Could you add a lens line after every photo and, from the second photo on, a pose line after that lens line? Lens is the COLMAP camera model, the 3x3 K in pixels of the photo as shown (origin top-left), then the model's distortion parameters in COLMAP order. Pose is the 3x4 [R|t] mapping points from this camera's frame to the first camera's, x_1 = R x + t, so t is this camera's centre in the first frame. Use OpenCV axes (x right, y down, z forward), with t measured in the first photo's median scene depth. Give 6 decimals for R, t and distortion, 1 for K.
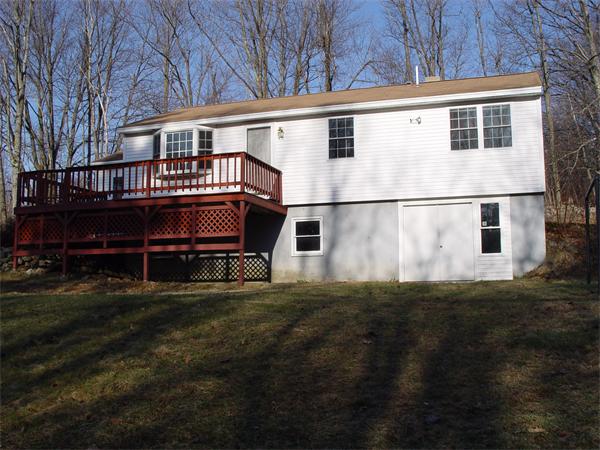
lens RADIAL K [[686.2, 0, 290.1], [0, 686.2, 235.0], [0, 0, 1]] dist [-0.166310, 0.048343]
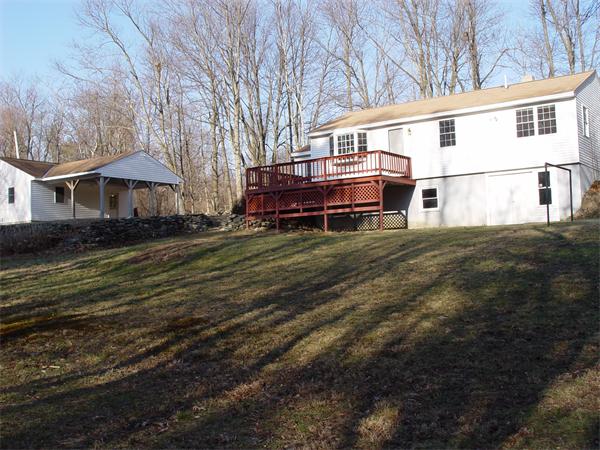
lens RADIAL K [[686.2, 0, 290.1], [0, 686.2, 235.0], [0, 0, 1]] dist [-0.166310, 0.048343]
pose [[0.953597, -0.036871, -0.298819, 0.184595], [0.055240, 0.997052, 0.053255, -0.015602], [0.295974, -0.067291, 0.952823, -0.561256]]
